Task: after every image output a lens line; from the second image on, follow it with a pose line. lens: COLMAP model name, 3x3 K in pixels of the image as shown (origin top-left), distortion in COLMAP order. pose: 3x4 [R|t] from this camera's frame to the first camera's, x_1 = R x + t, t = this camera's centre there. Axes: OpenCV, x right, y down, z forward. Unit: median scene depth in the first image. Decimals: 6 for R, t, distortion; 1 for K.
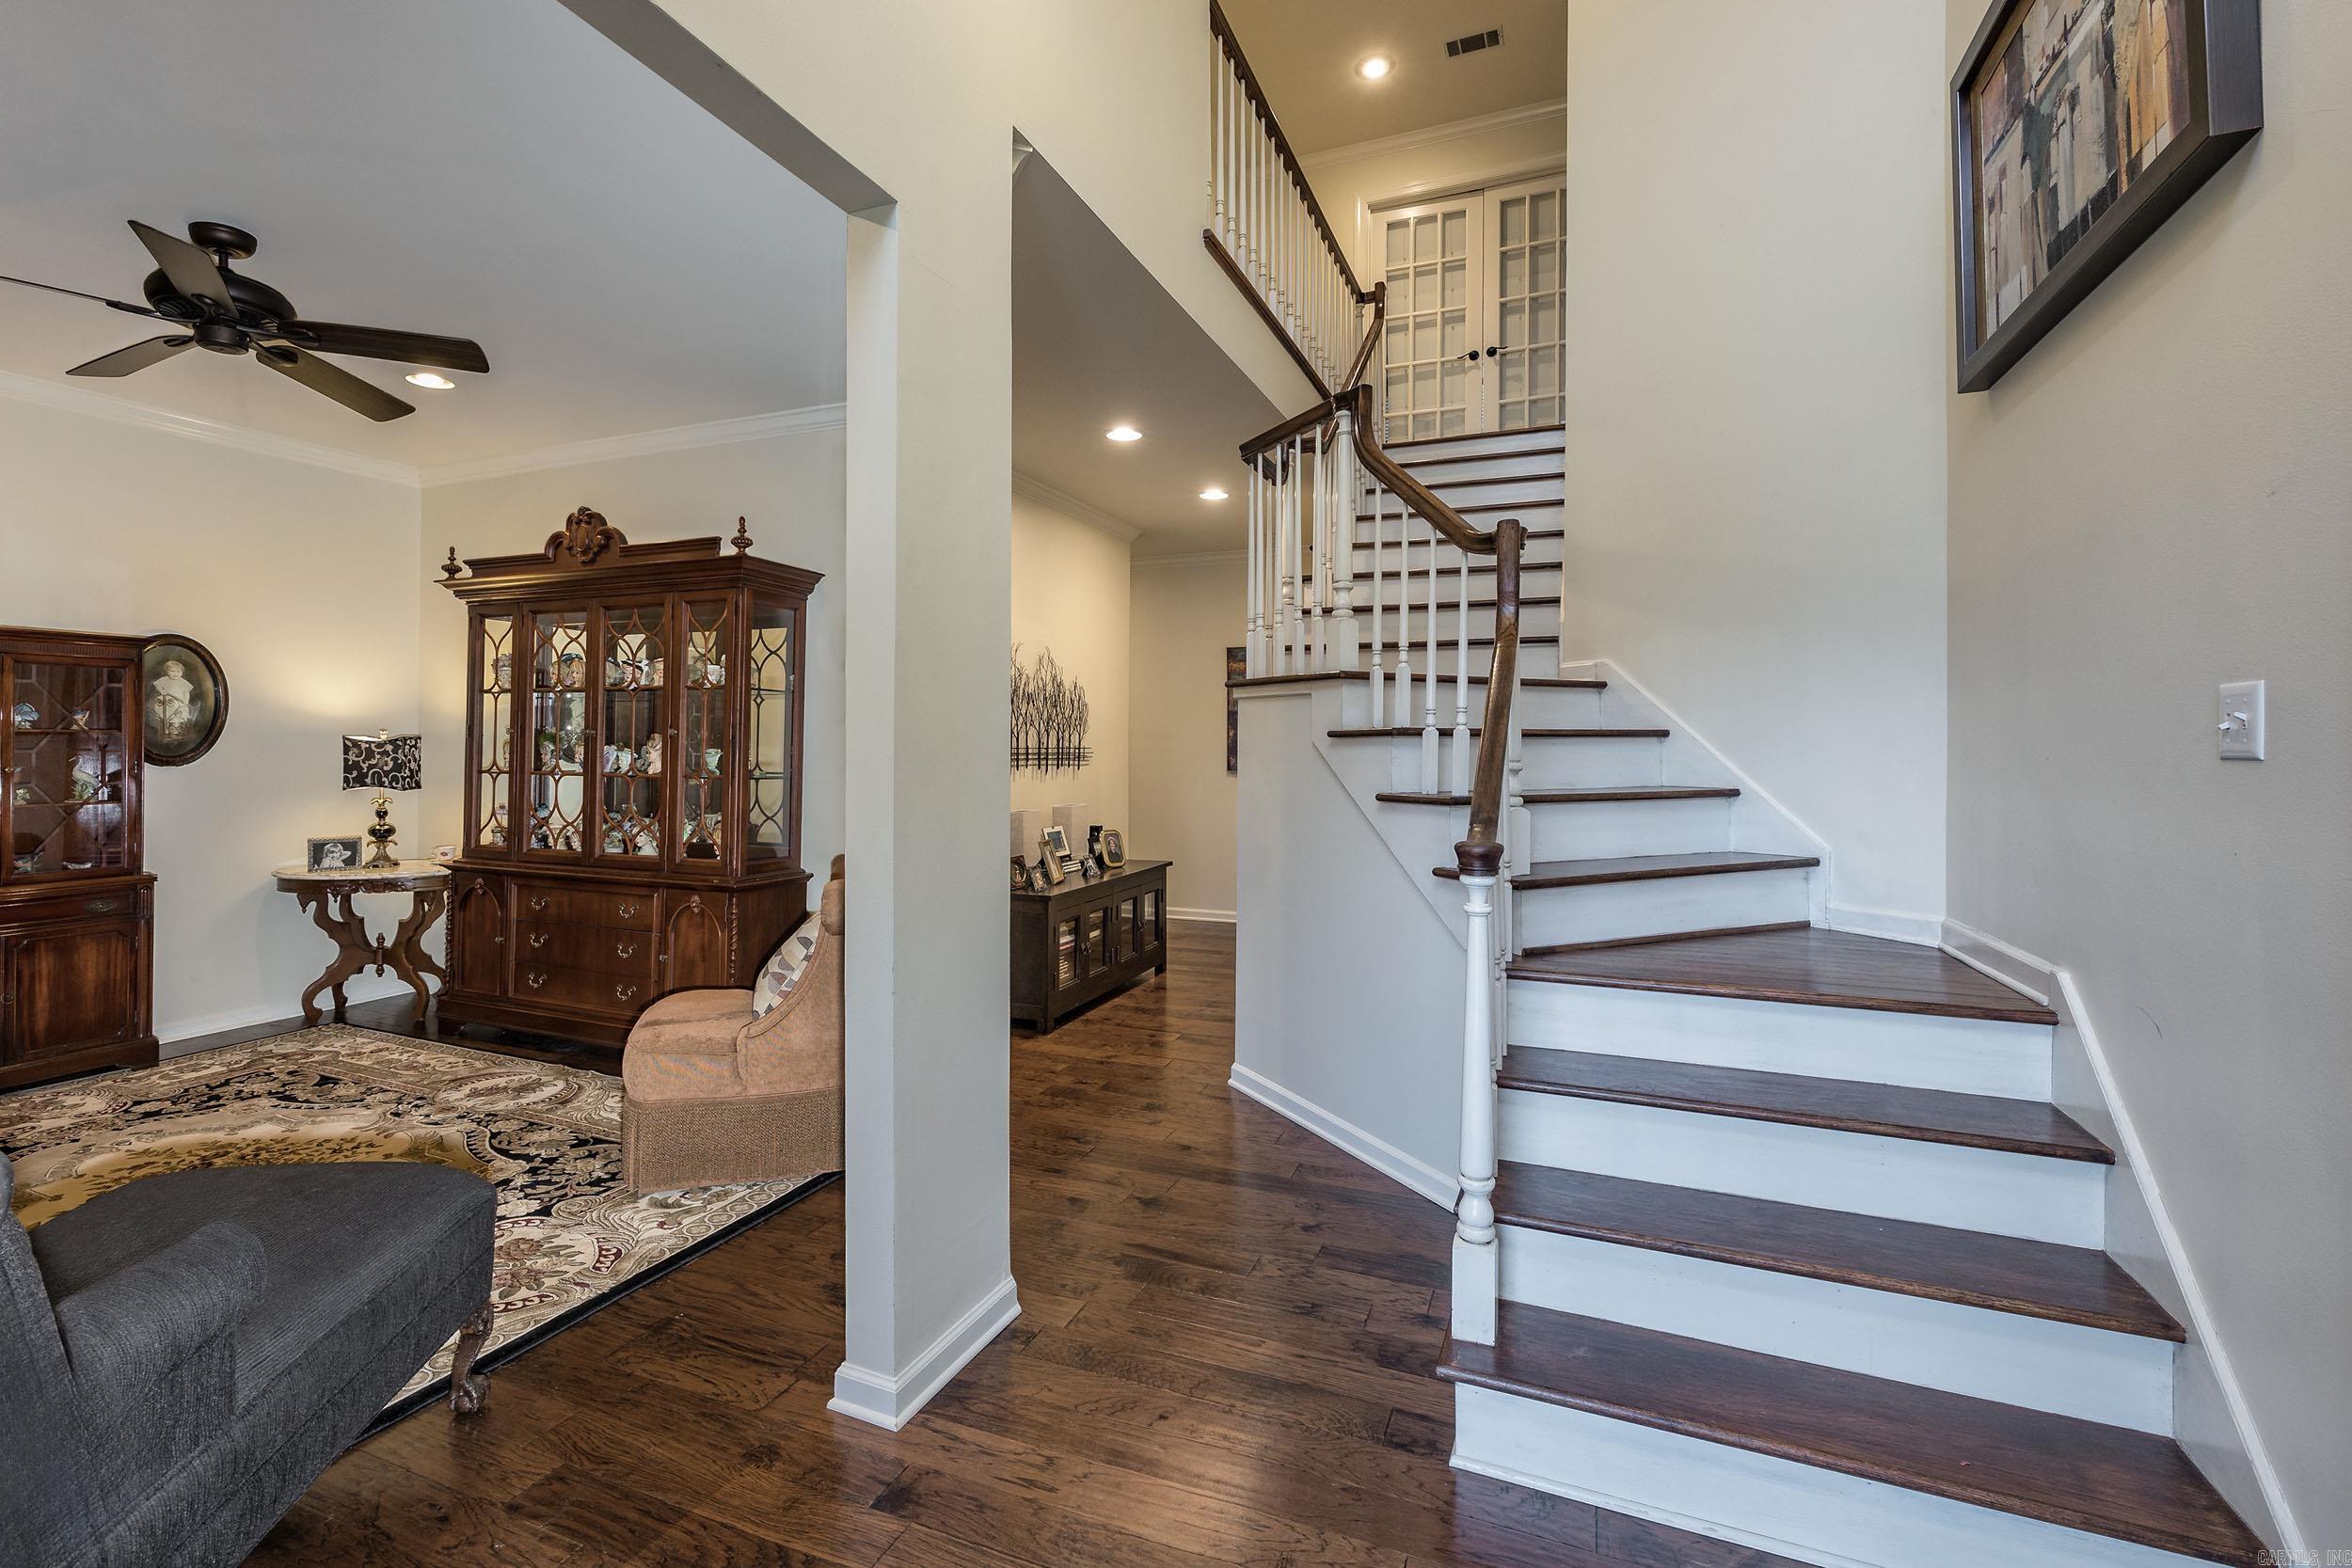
lens RADIAL K [[1037.8, 0, 1176.5], [0, 1037.8, 734.6], [0, 0, 1]] dist [-0.012335, 0.003095]
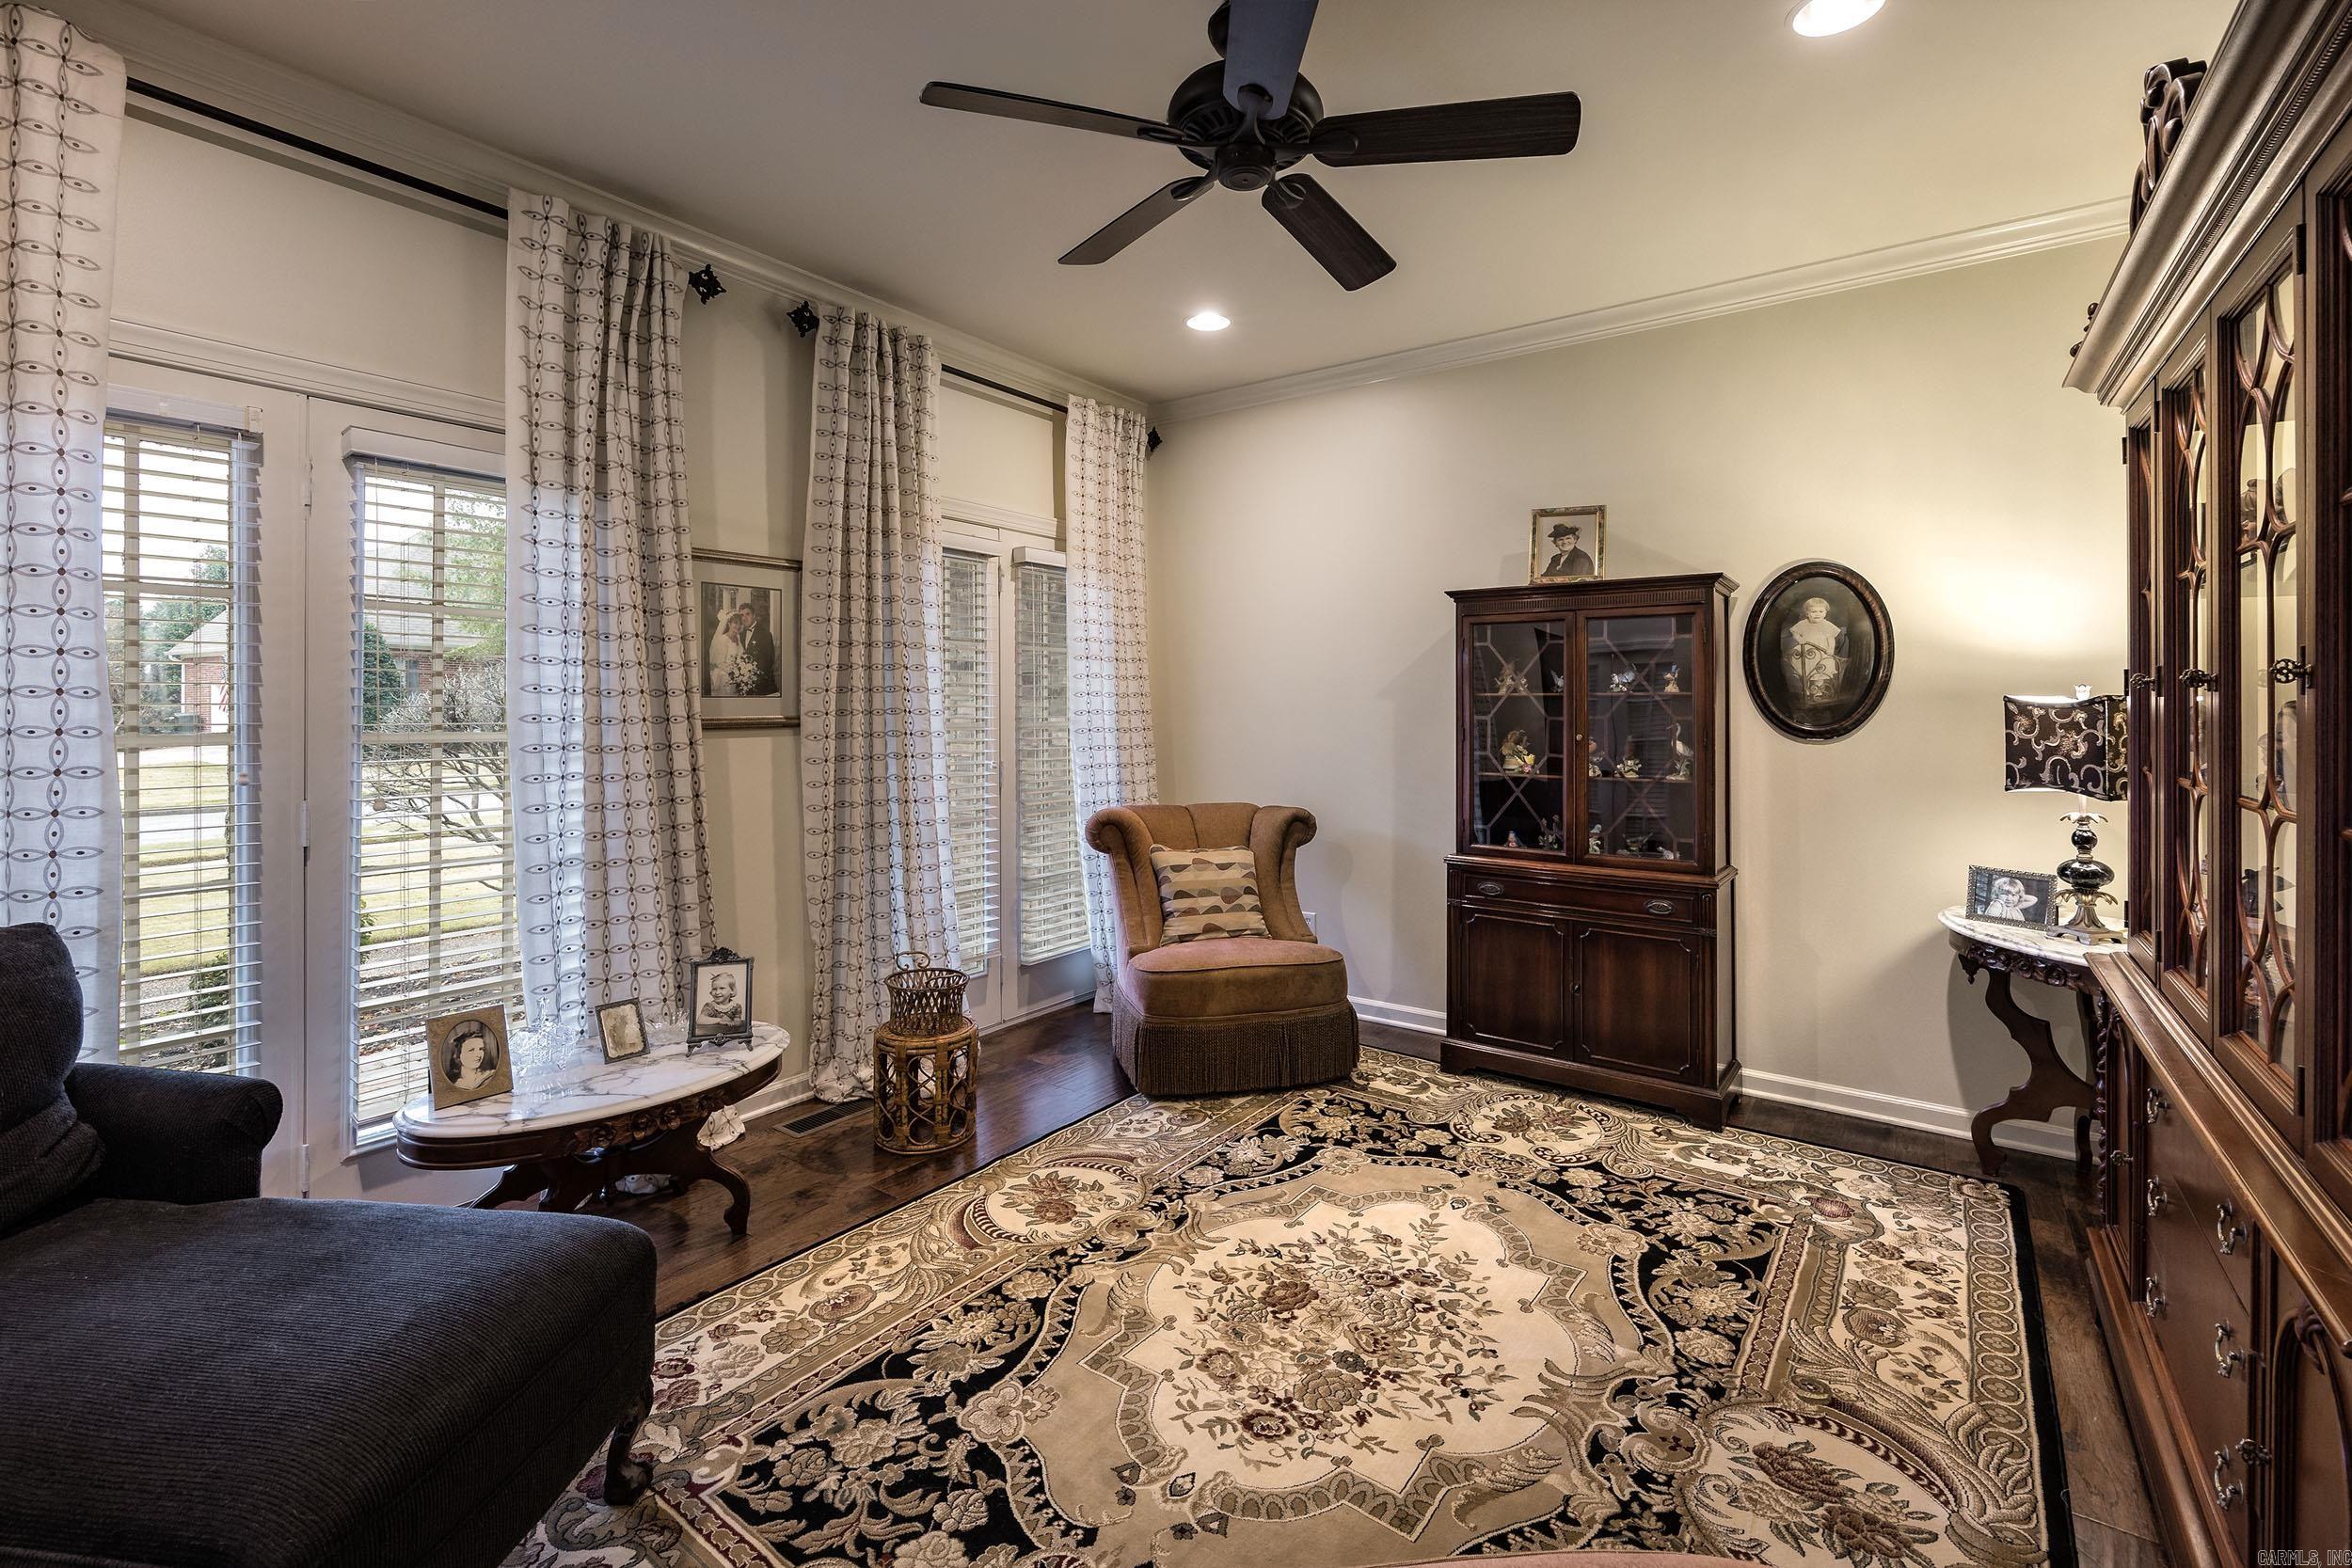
lens RADIAL K [[1037.8, 0, 1217.6], [0, 1037.8, 695.4], [0, 0, 1]] dist [-0.012335, 0.003095]
pose [[-0.264751, -0.010496, -0.964260, -0.170634], [0.008545, 0.999876, -0.013230, 0.006305], [0.964279, -0.011742, -0.264629, 0.954309]]
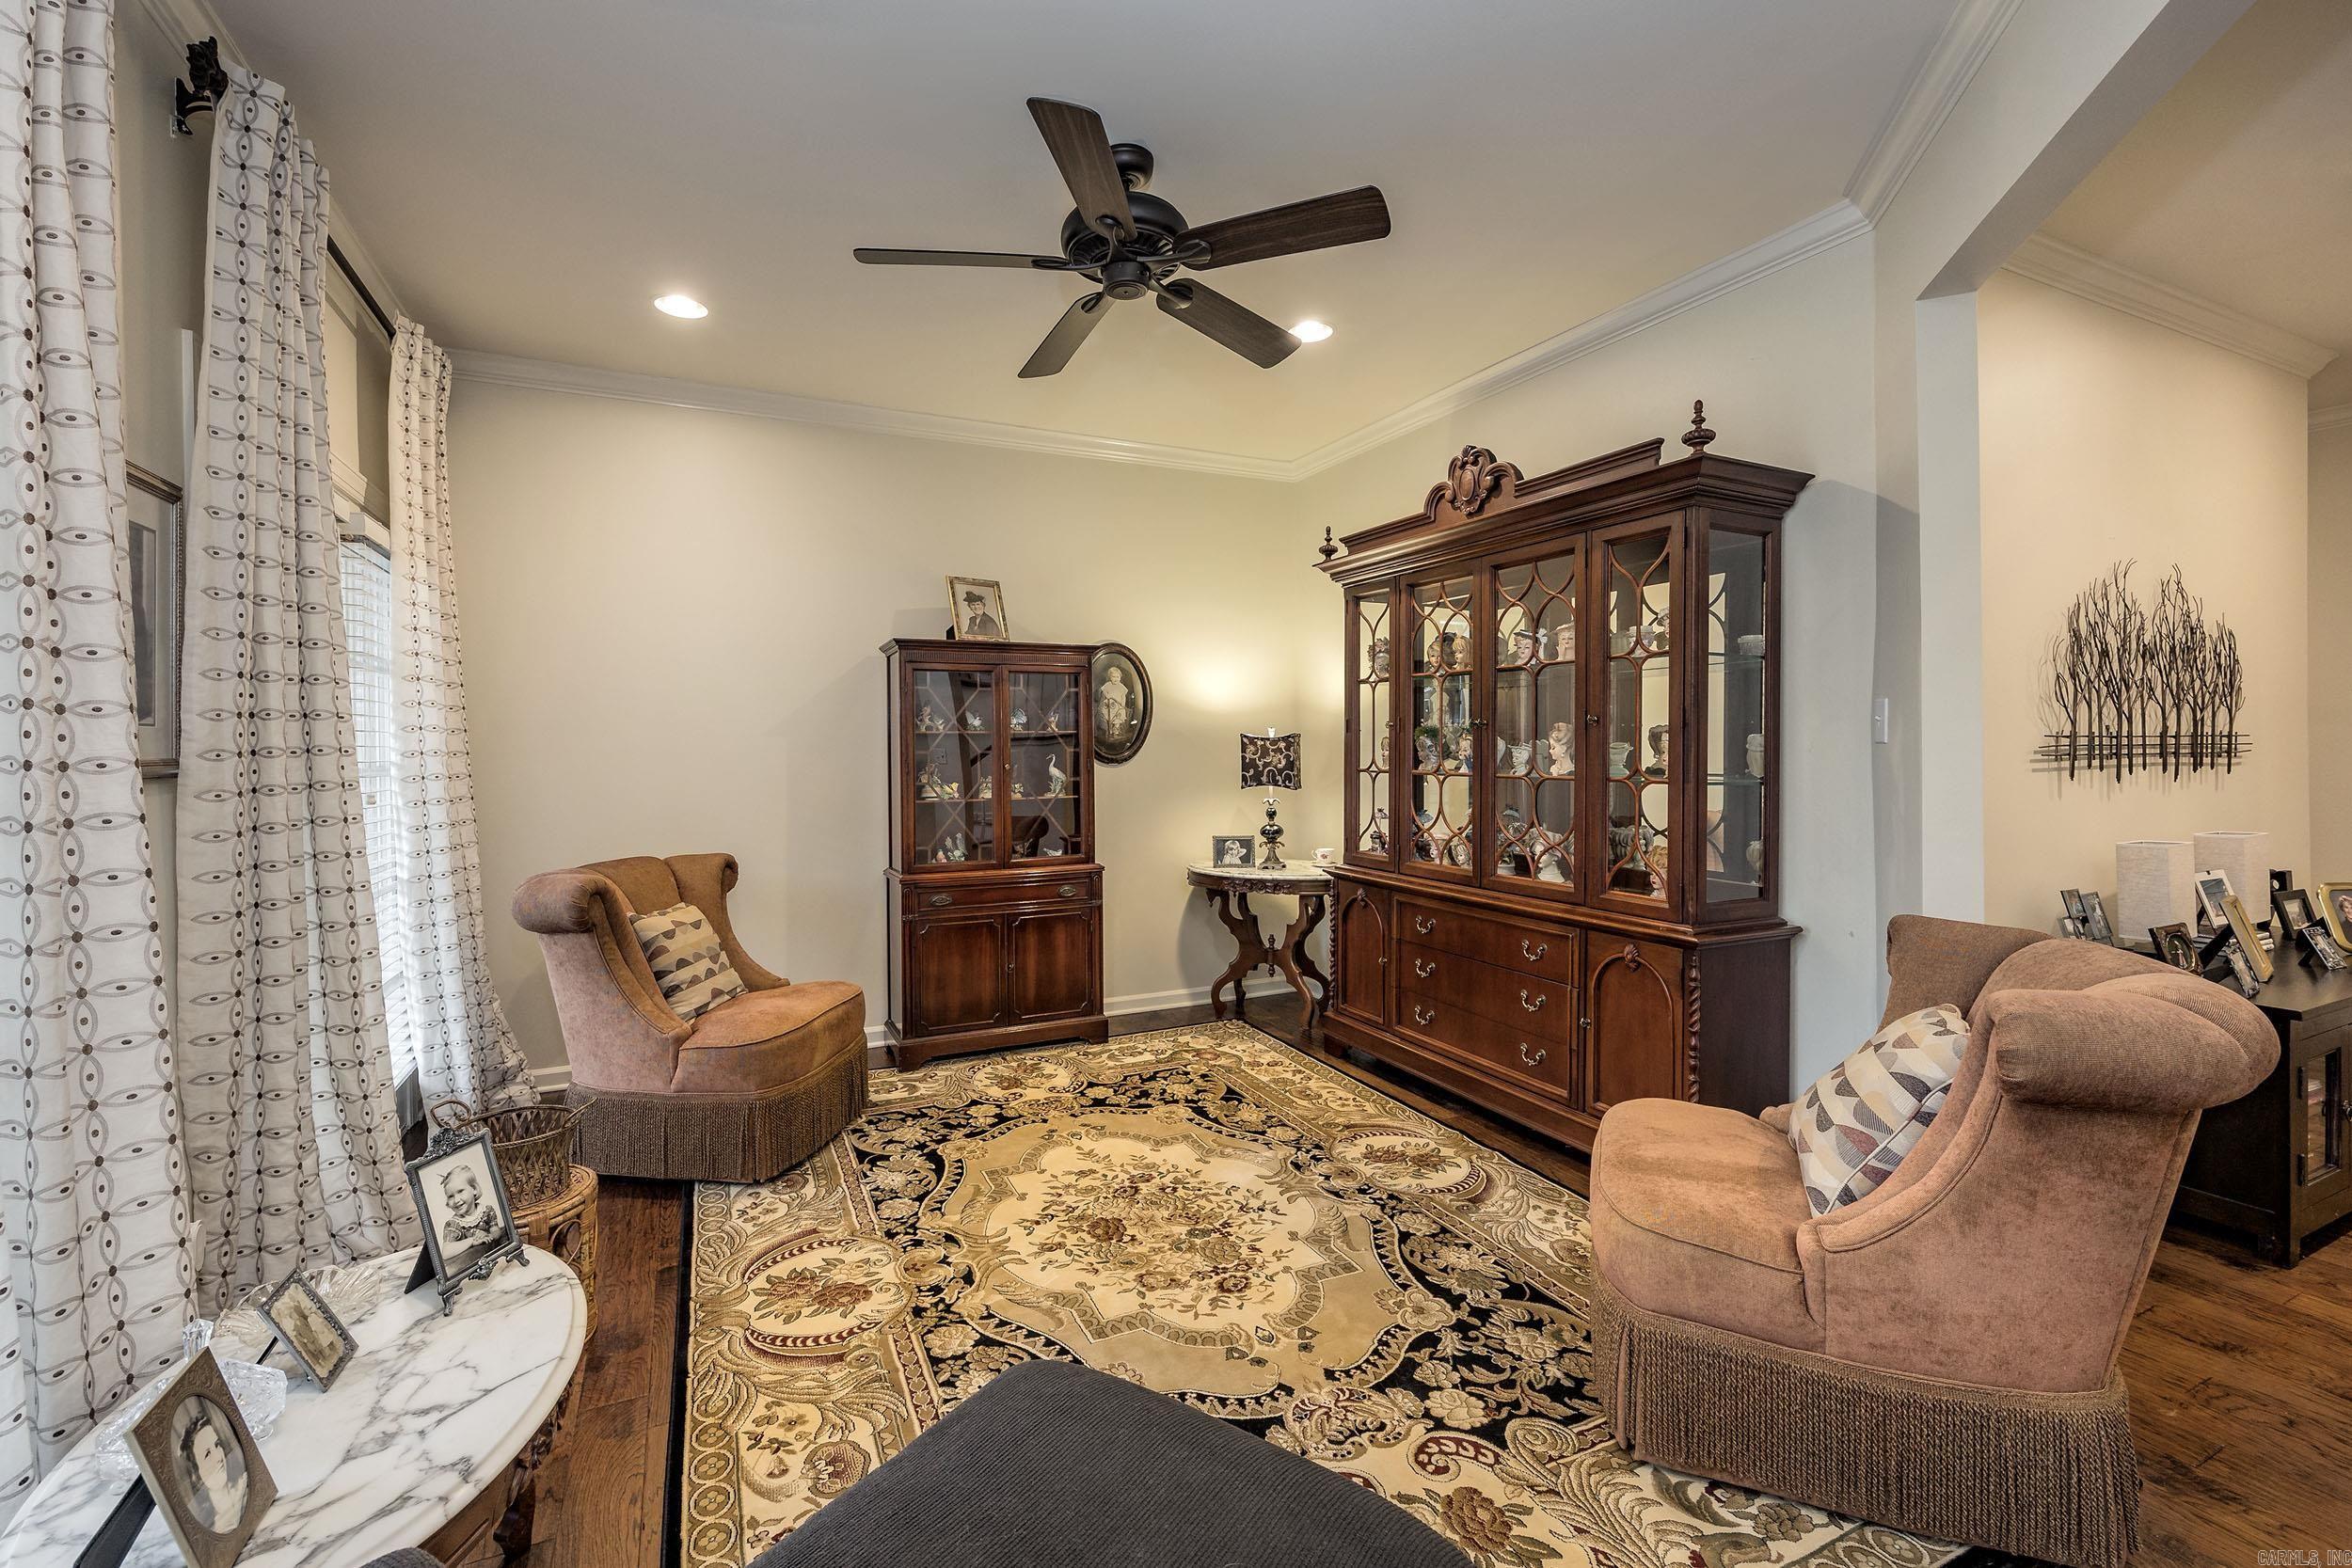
lens RADIAL K [[994.9, 0, 1138.0], [0, 994.9, 747.7], [0, 0, 1]] dist [-0.008045, 0.001178]
pose [[0.714731, -0.008763, -0.699344, -0.268869], [0.018161, 0.999817, 0.006033, 0.009300], [0.699163, -0.017012, 0.714759, 0.320039]]
